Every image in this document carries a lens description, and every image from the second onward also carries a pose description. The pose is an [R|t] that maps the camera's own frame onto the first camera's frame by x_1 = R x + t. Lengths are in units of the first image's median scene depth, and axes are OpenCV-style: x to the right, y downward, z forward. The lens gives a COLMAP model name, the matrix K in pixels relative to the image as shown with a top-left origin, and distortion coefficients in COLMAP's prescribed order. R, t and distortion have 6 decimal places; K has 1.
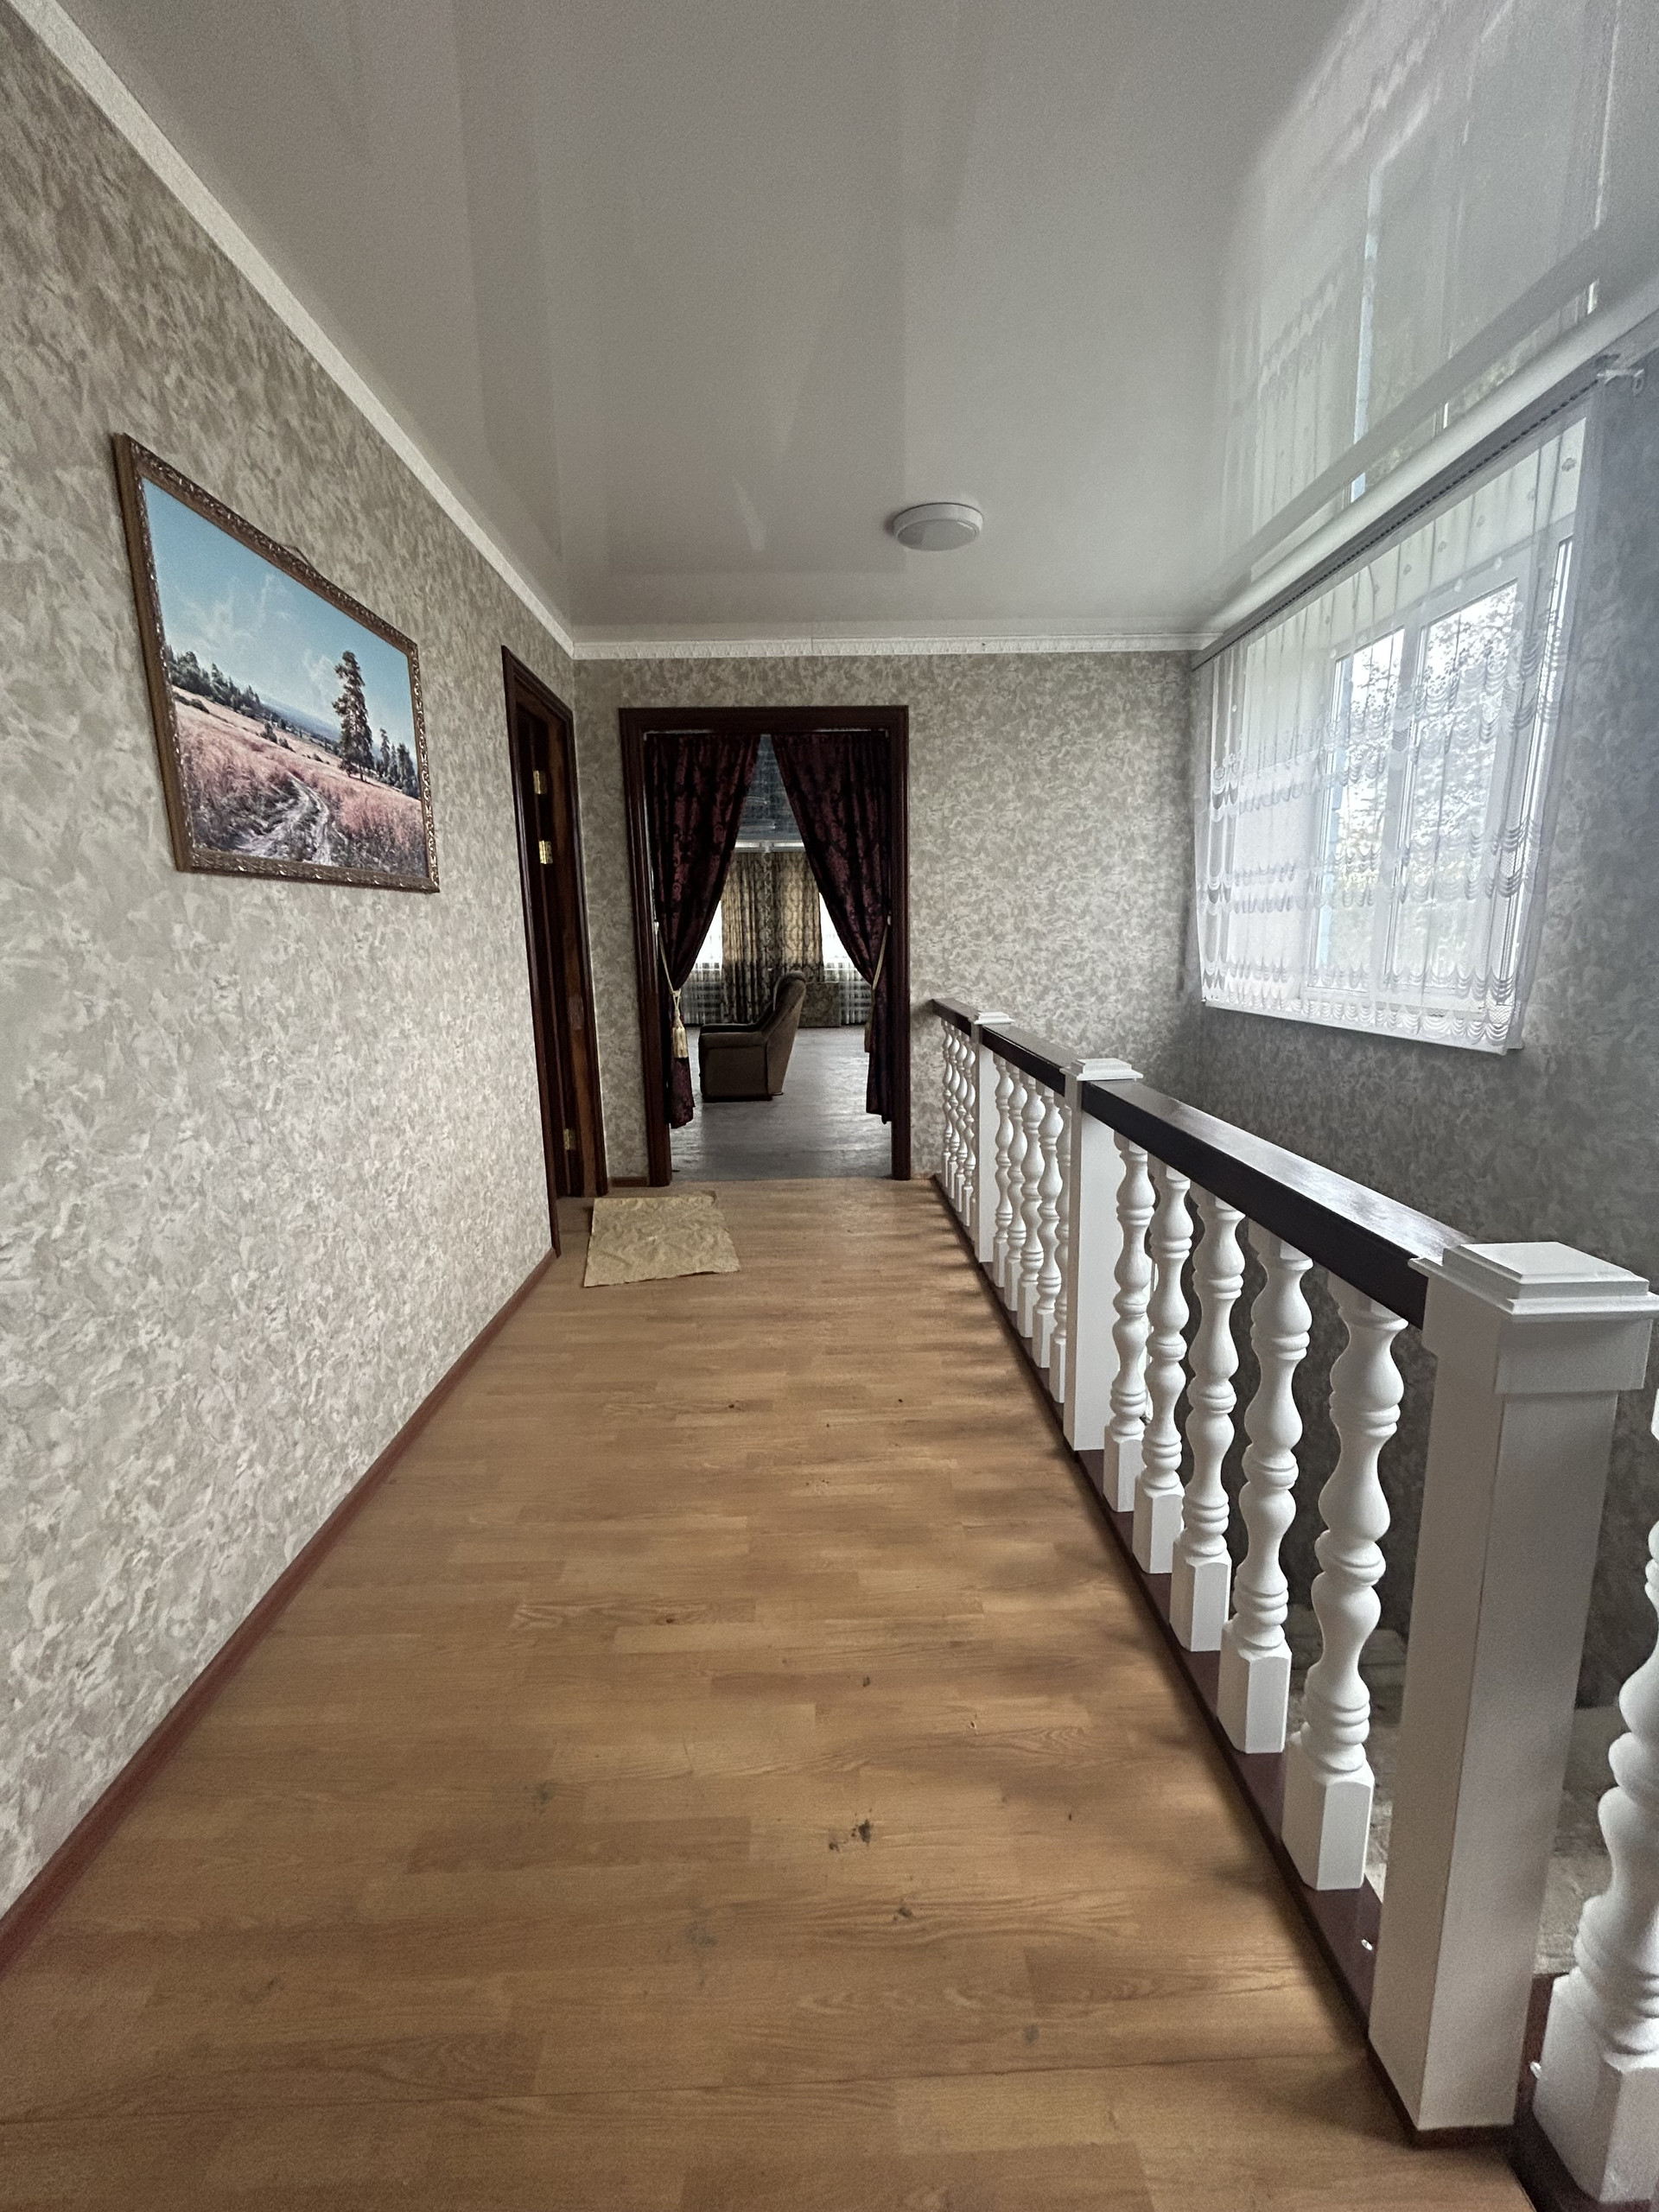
lens RADIAL K [[899.4, 0, 829.5], [0, 899.4, 1106.0], [0, 0, 1]] dist [-0.000440, -0.000037]
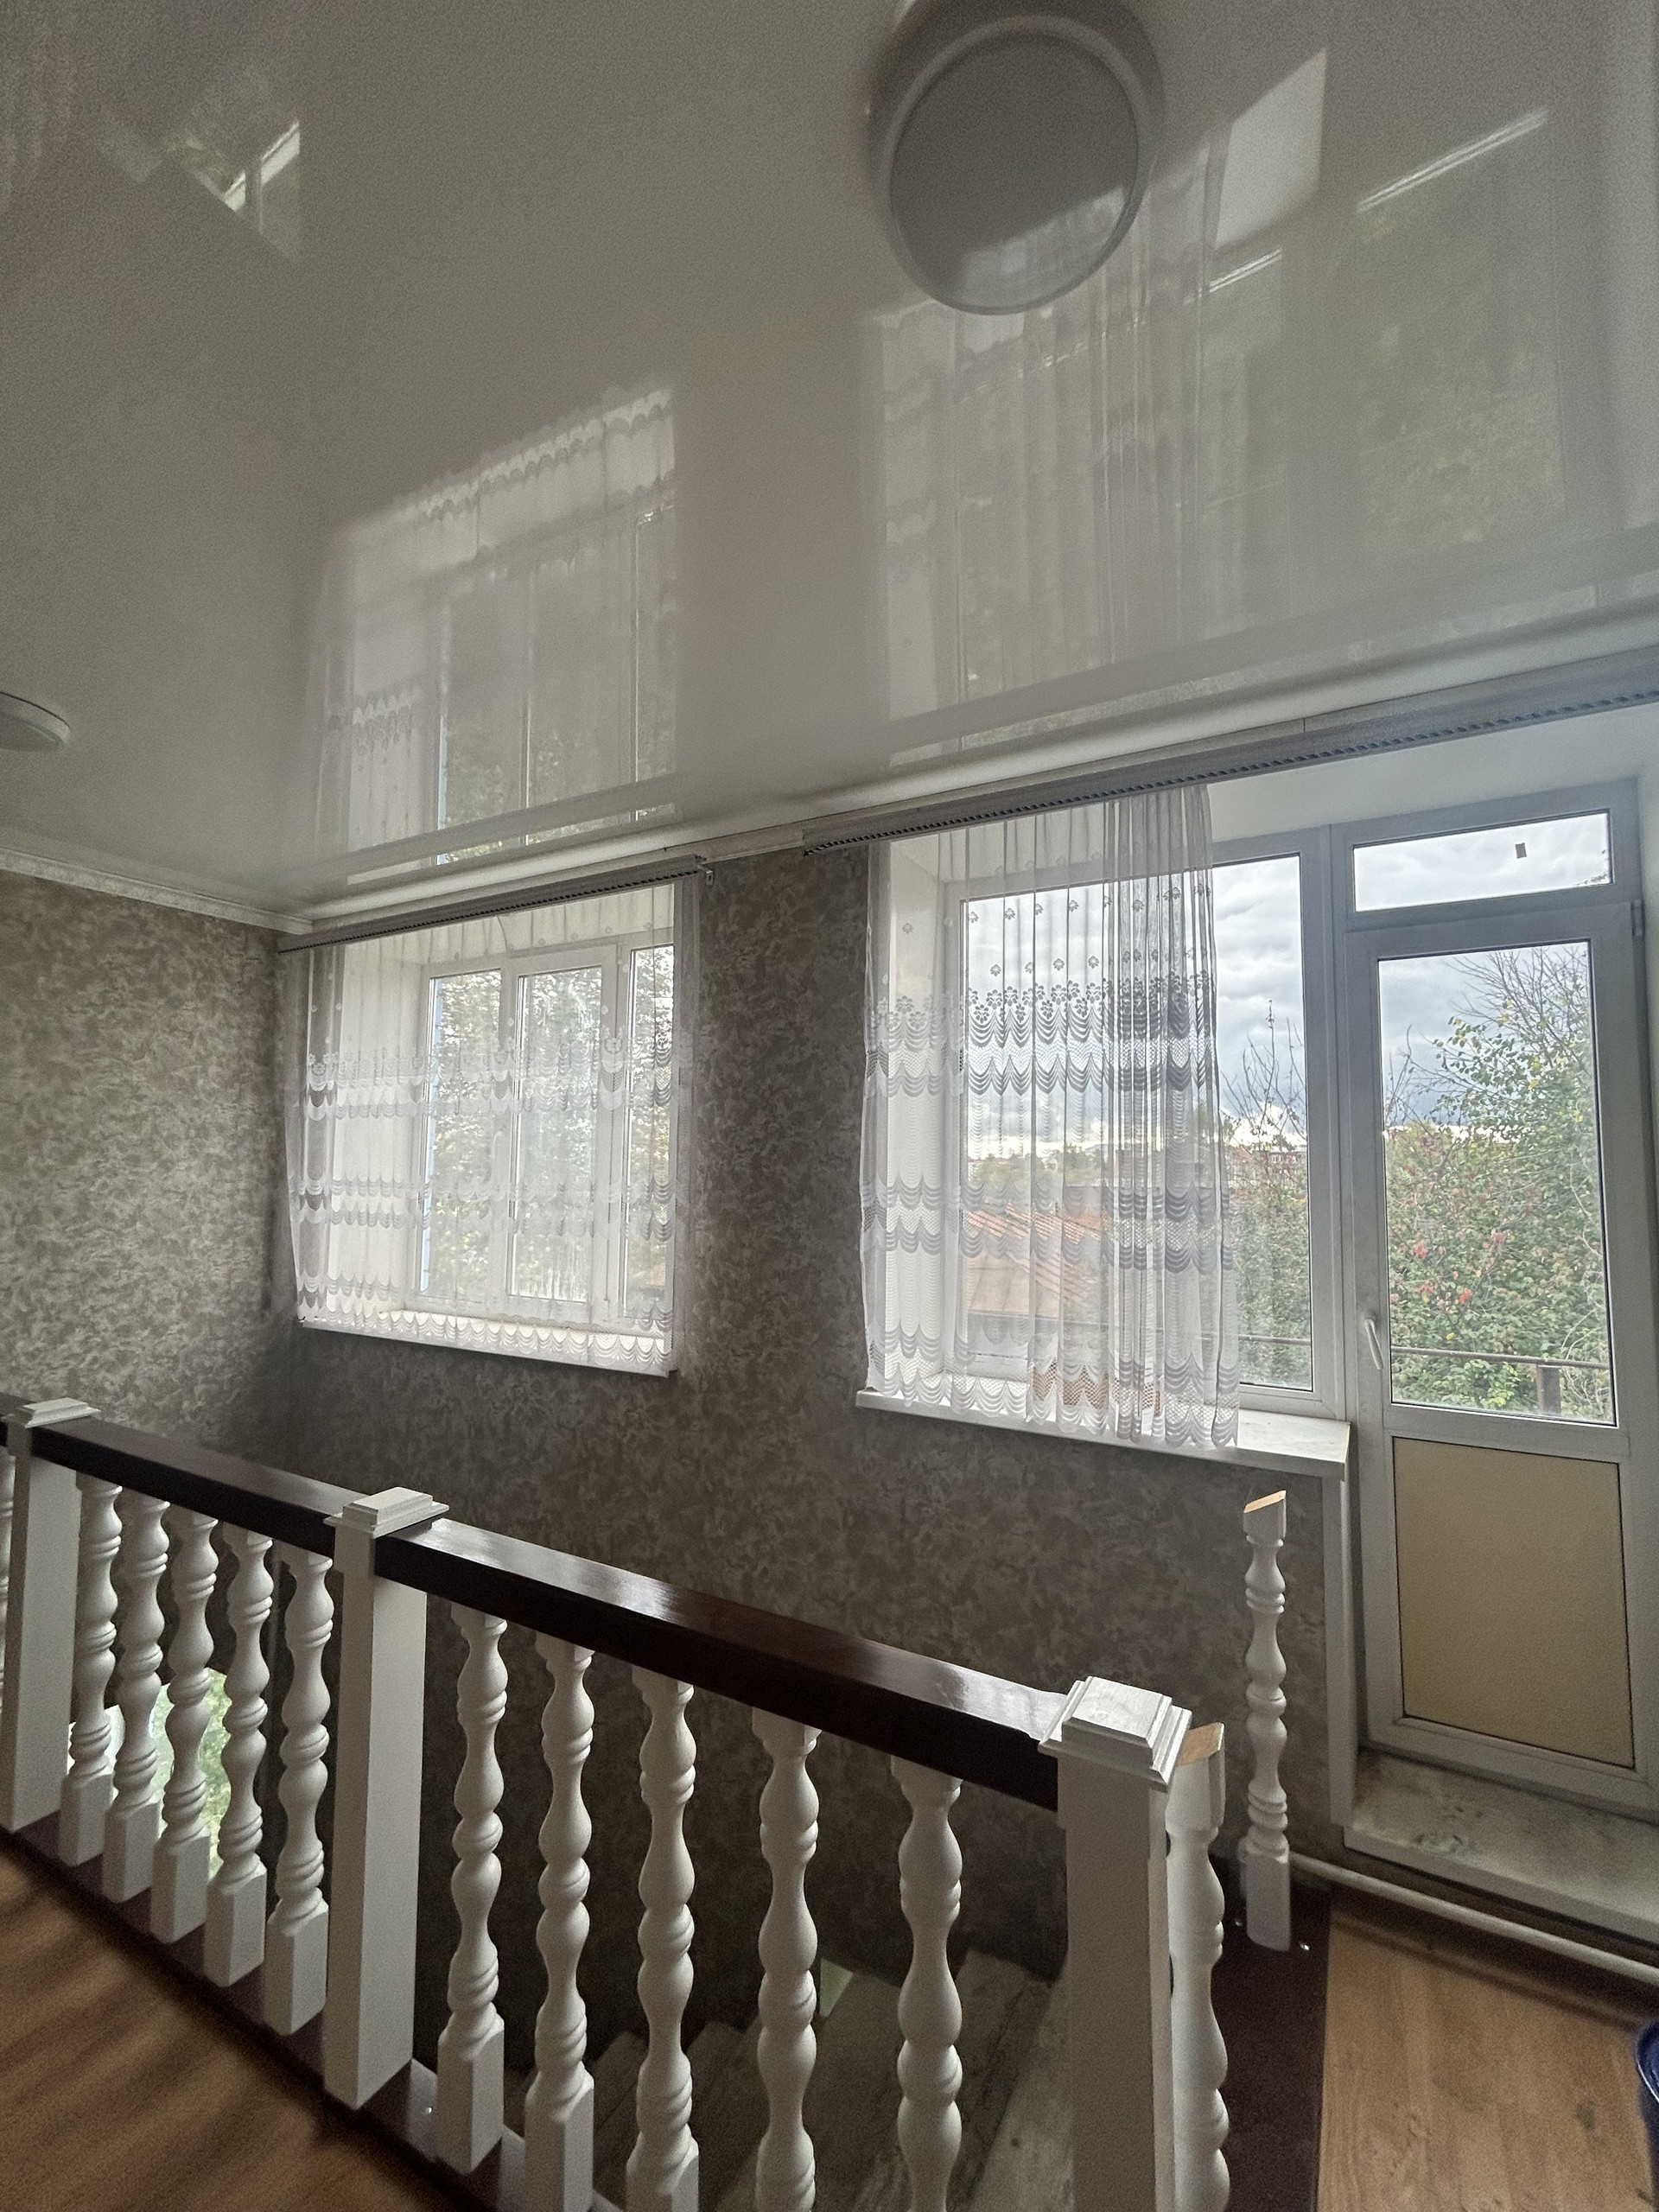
lens RADIAL K [[947.4, 0, 829.5], [0, 947.4, 1106.0], [0, 0, 1]] dist [-0.025825, 0.013888]
pose [[0.504121, 0.077104, 0.860184, -0.113181], [0.144979, 0.974317, -0.172302, -0.093718], [-0.851377, 0.211570, 0.479995, 0.115599]]
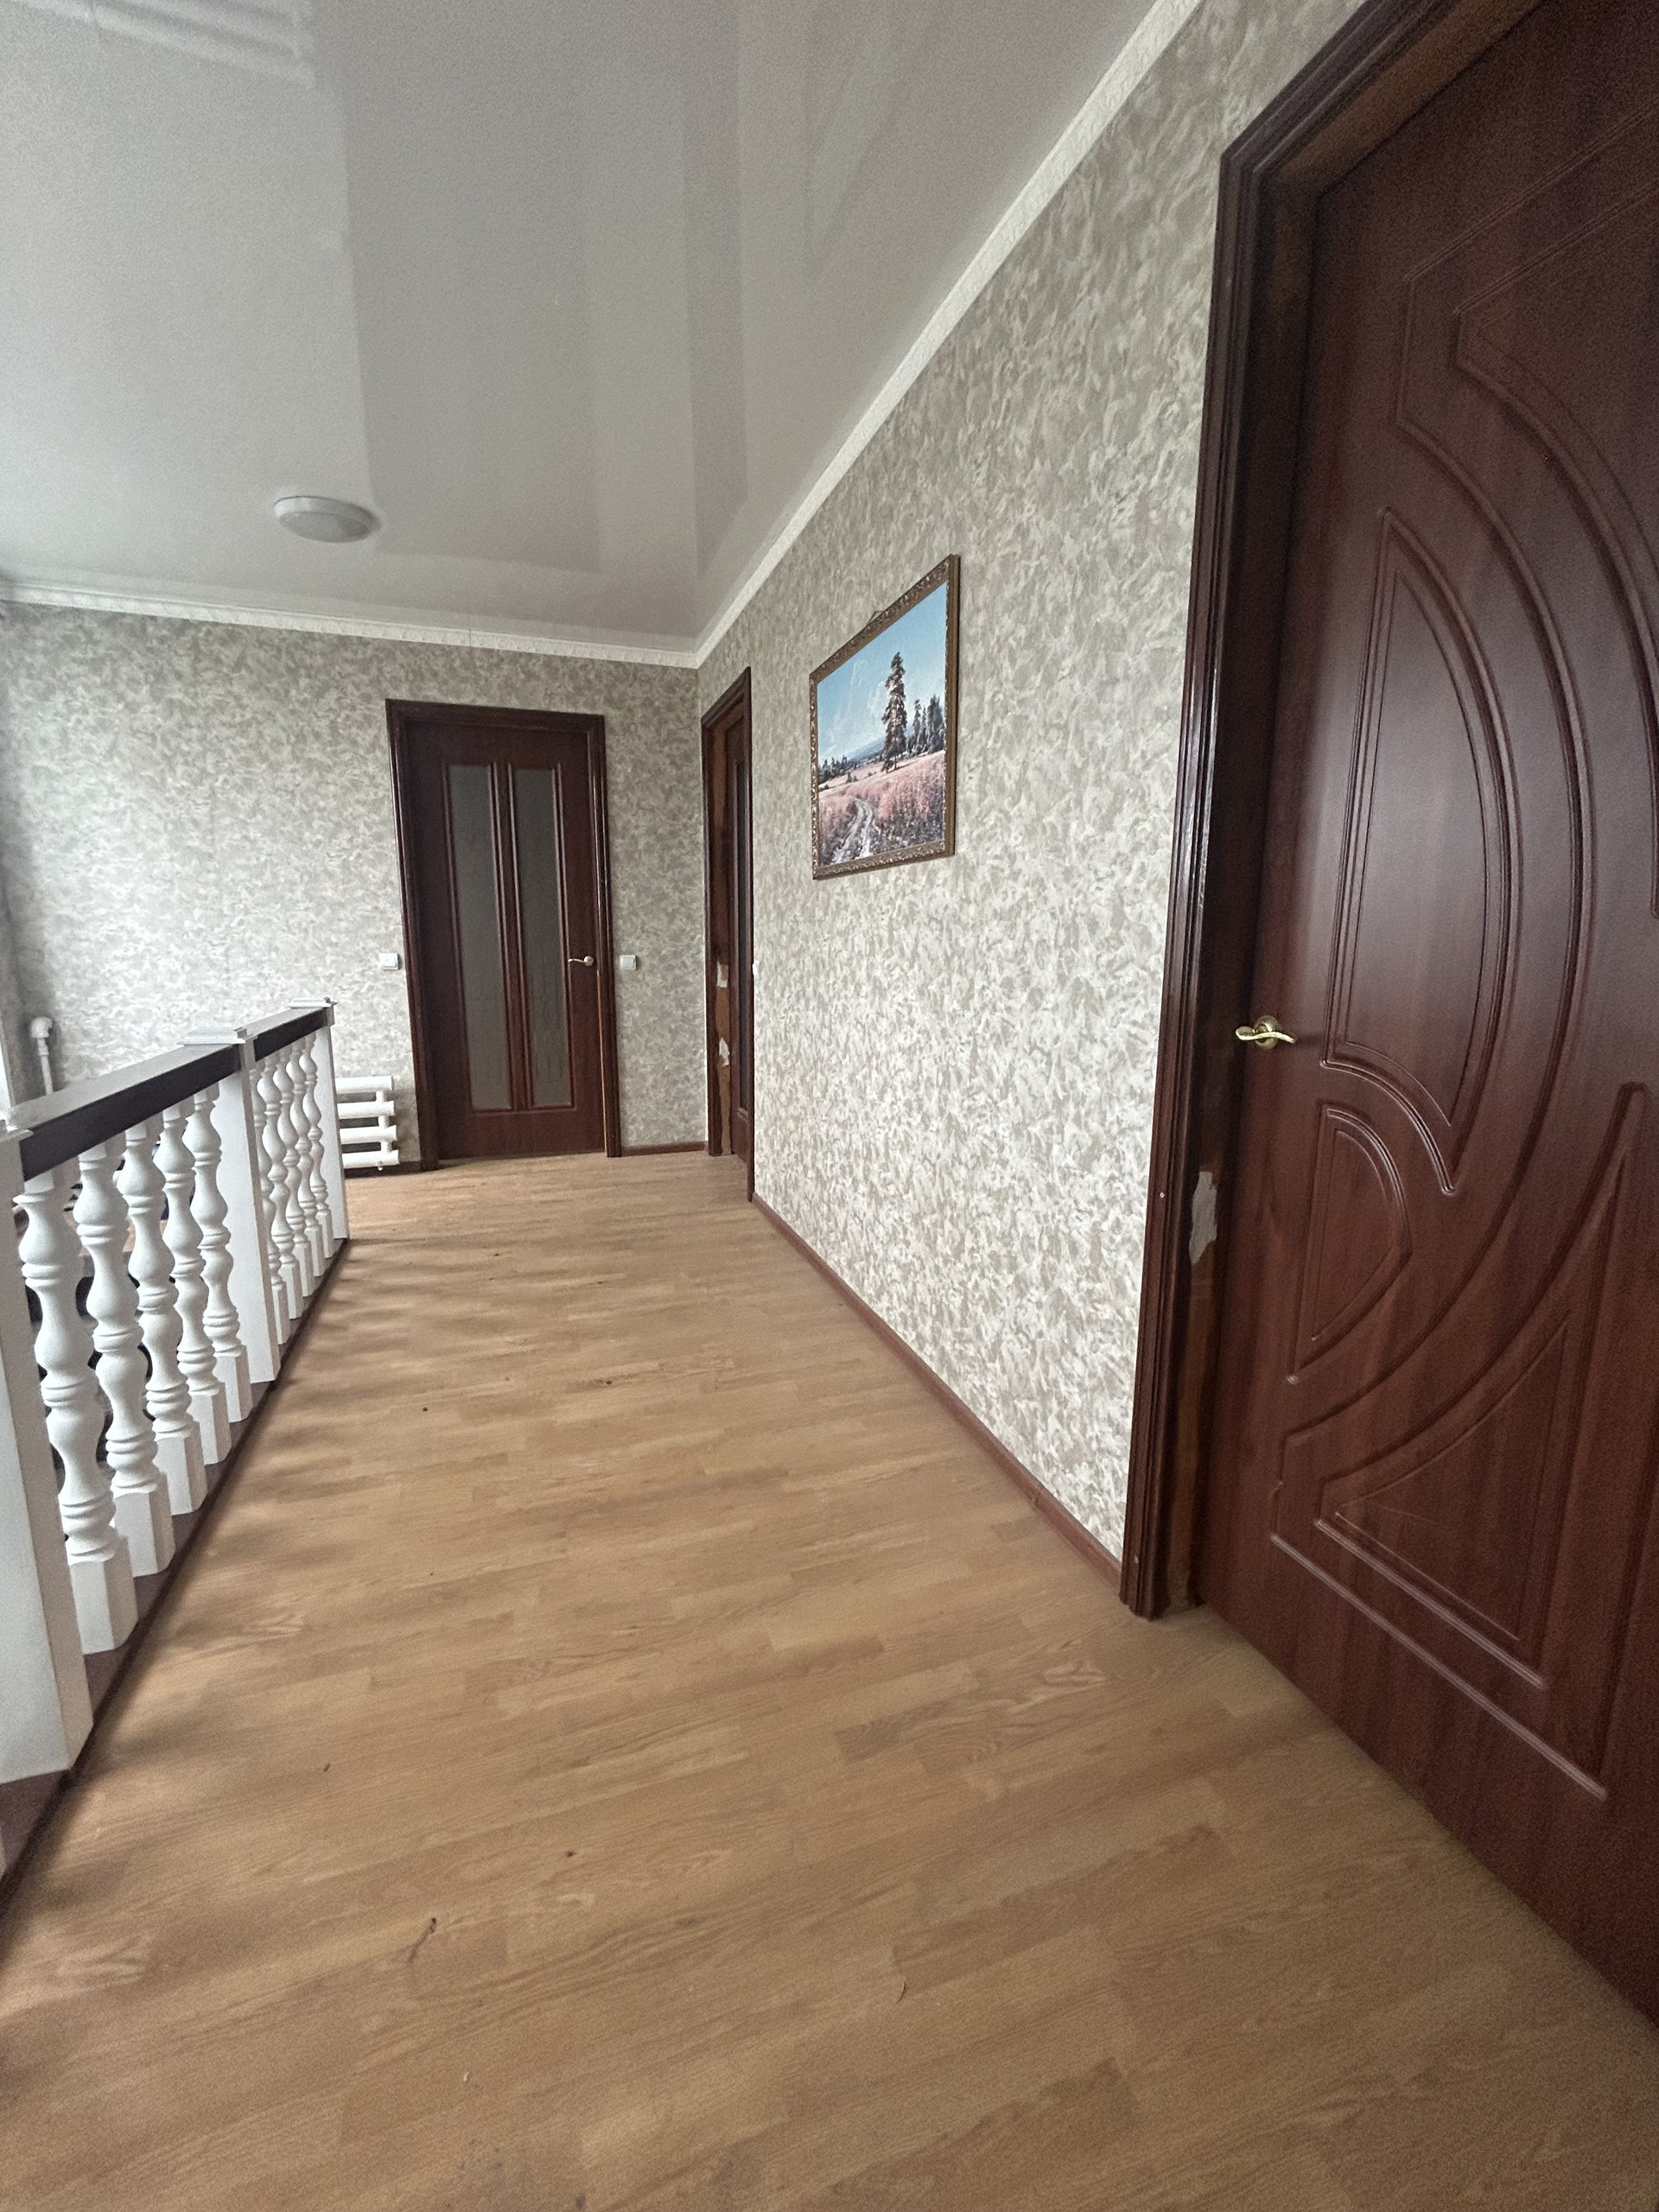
lens RADIAL K [[899.4, 0, 829.5], [0, 899.4, 1106.0], [0, 0, 1]] dist [-0.000440, -0.000037]
pose [[-0.947404, 0.074708, -0.311200, -0.033443], [-0.046841, 0.929534, 0.365749, -0.206685], [0.316595, 0.361089, -0.877144, 1.154279]]
